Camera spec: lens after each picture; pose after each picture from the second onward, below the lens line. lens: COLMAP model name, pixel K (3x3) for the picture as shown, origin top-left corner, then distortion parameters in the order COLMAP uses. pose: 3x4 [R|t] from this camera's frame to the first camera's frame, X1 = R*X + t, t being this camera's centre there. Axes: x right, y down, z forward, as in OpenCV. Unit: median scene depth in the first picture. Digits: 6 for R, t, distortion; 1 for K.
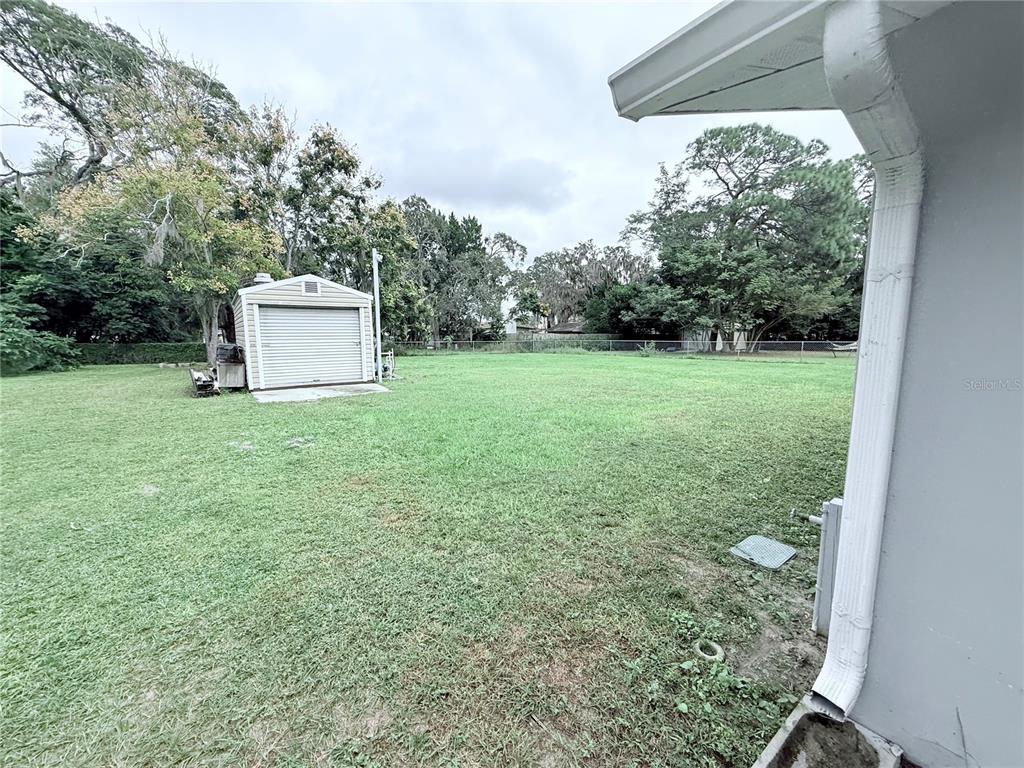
lens RADIAL K [[409.9, 0, 509.3], [0, 409.9, 384.6], [0, 0, 1]] dist [0.003180, 0.000066]
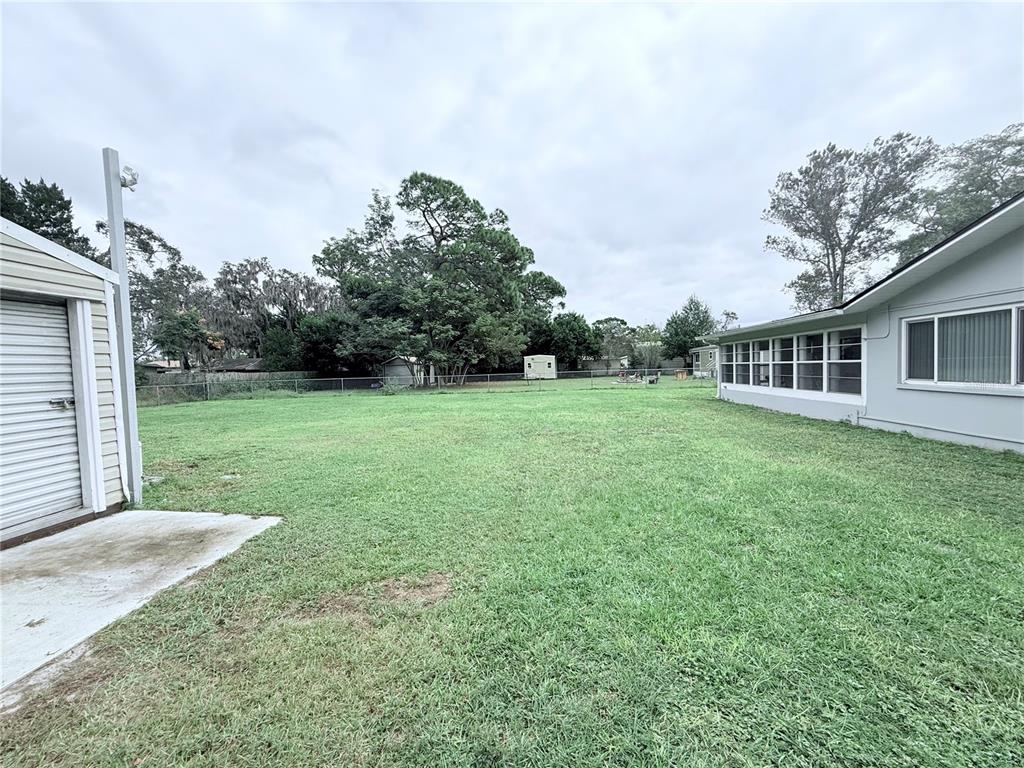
lens RADIAL K [[409.9, 0, 509.3], [0, 409.9, 384.6], [0, 0, 1]] dist [0.003180, 0.000066]
pose [[0.670326, -0.046658, 0.740599, -0.156534], [0.112911, 0.992814, -0.039650, -0.025752], [-0.733427, 0.110200, 0.670777, 0.208674]]
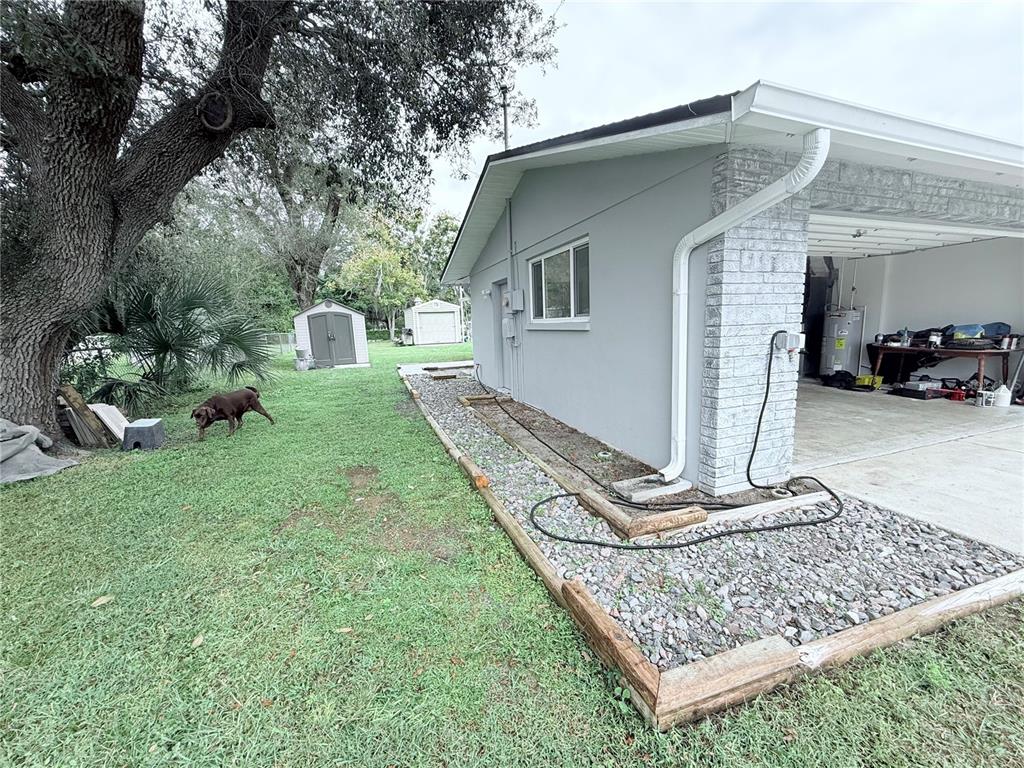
lens RADIAL K [[409.9, 0, 509.3], [0, 409.9, 384.6], [0, 0, 1]] dist [0.003180, 0.000066]
pose [[0.962788, 0.015229, -0.269828, 0.243618], [-0.006881, 0.999469, 0.031857, 0.066014], [0.270170, -0.028814, 0.962381, -0.505177]]
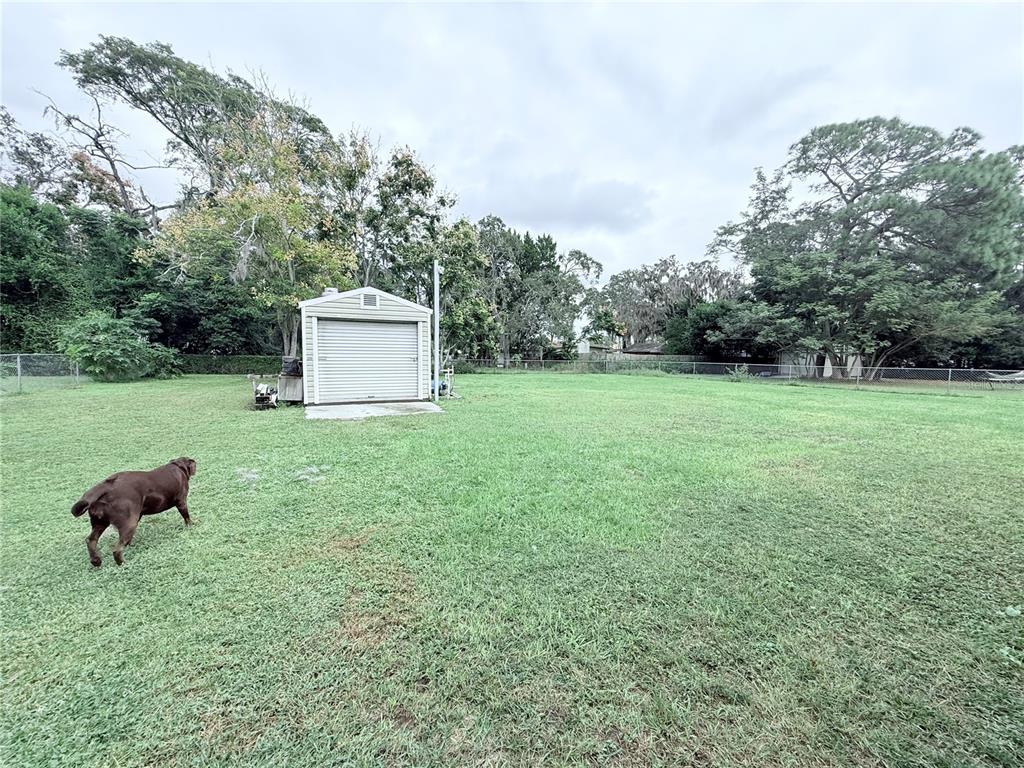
lens RADIAL K [[409.9, 0, 509.3], [0, 409.9, 384.6], [0, 0, 1]] dist [0.003180, 0.000066]
pose [[0.984208, 0.031821, -0.174130, 0.005060], [-0.039993, 0.998247, -0.043620, -0.003782], [0.172436, 0.049895, 0.983756, 0.044790]]
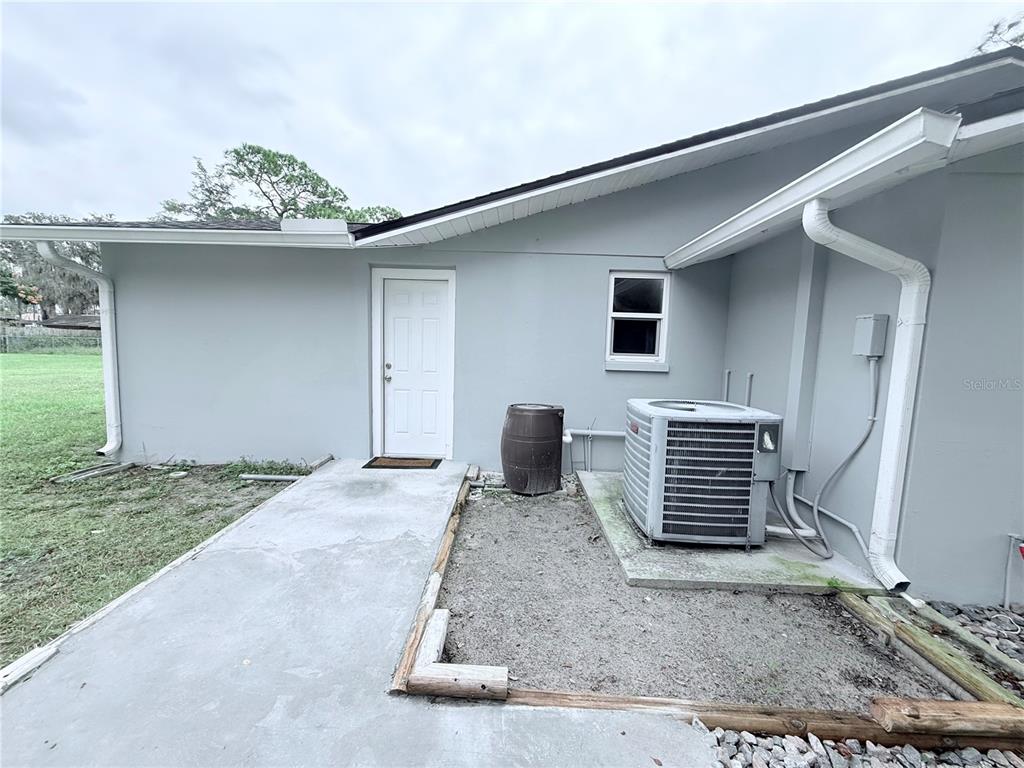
lens RADIAL K [[409.9, 0, 509.3], [0, 409.9, 384.6], [0, 0, 1]] dist [0.003180, 0.000066]
pose [[0.600333, -0.054726, 0.797875, 0.009750], [0.062626, 0.997809, 0.021319, 0.021530], [-0.797294, 0.037170, 0.602445, -0.169343]]
